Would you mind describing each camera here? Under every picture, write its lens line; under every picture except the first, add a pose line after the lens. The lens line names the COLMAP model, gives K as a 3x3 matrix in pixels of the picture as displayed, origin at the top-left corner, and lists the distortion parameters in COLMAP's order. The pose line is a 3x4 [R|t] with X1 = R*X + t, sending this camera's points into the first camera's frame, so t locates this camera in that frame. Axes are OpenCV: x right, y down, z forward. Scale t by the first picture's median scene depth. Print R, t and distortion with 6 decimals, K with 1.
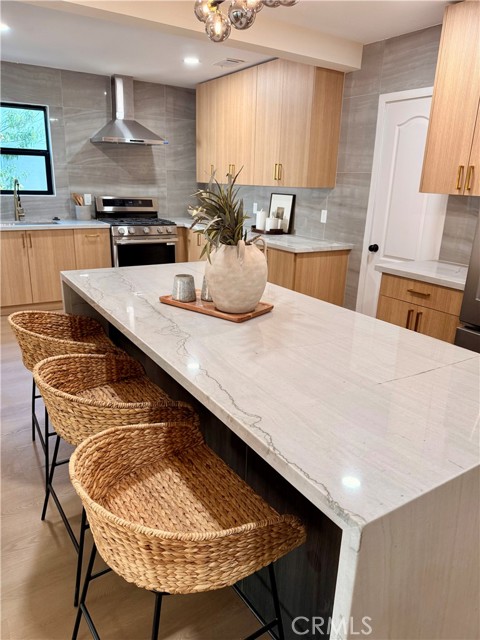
lens RADIAL K [[456.0, 0, 240.0], [0, 456.0, 320.0], [0, 0, 1]] dist [0.099258, -0.159251]
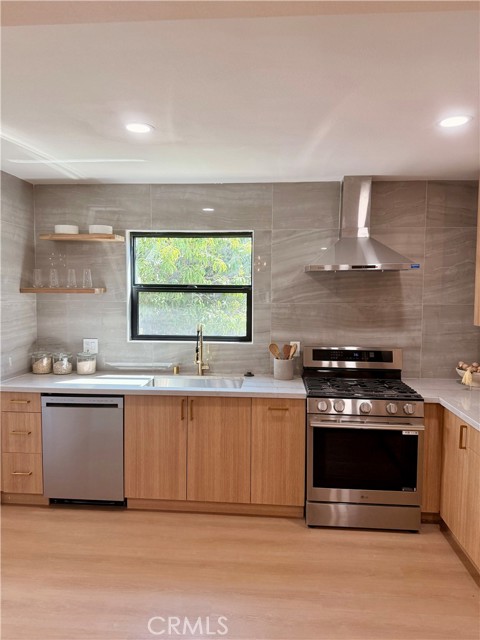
lens RADIAL K [[456.0, 0, 240.0], [0, 456.0, 320.0], [0, 0, 1]] dist [0.099258, -0.159251]
pose [[0.799652, 0.010434, -0.600373, 0.020264], [-0.157476, 0.968496, -0.192914, -0.161402], [0.579447, 0.248809, 0.776103, 0.413952]]
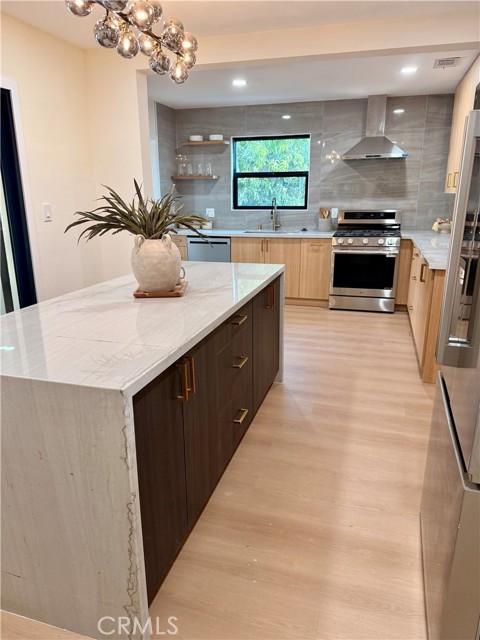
lens RADIAL K [[456.0, 0, 240.0], [0, 456.0, 320.0], [0, 0, 1]] dist [0.099258, -0.159251]
pose [[0.657027, 0.166860, -0.735169, 0.389809], [-0.195154, 0.979601, 0.047928, -0.017724], [0.728170, 0.111981, 0.676187, 0.118247]]
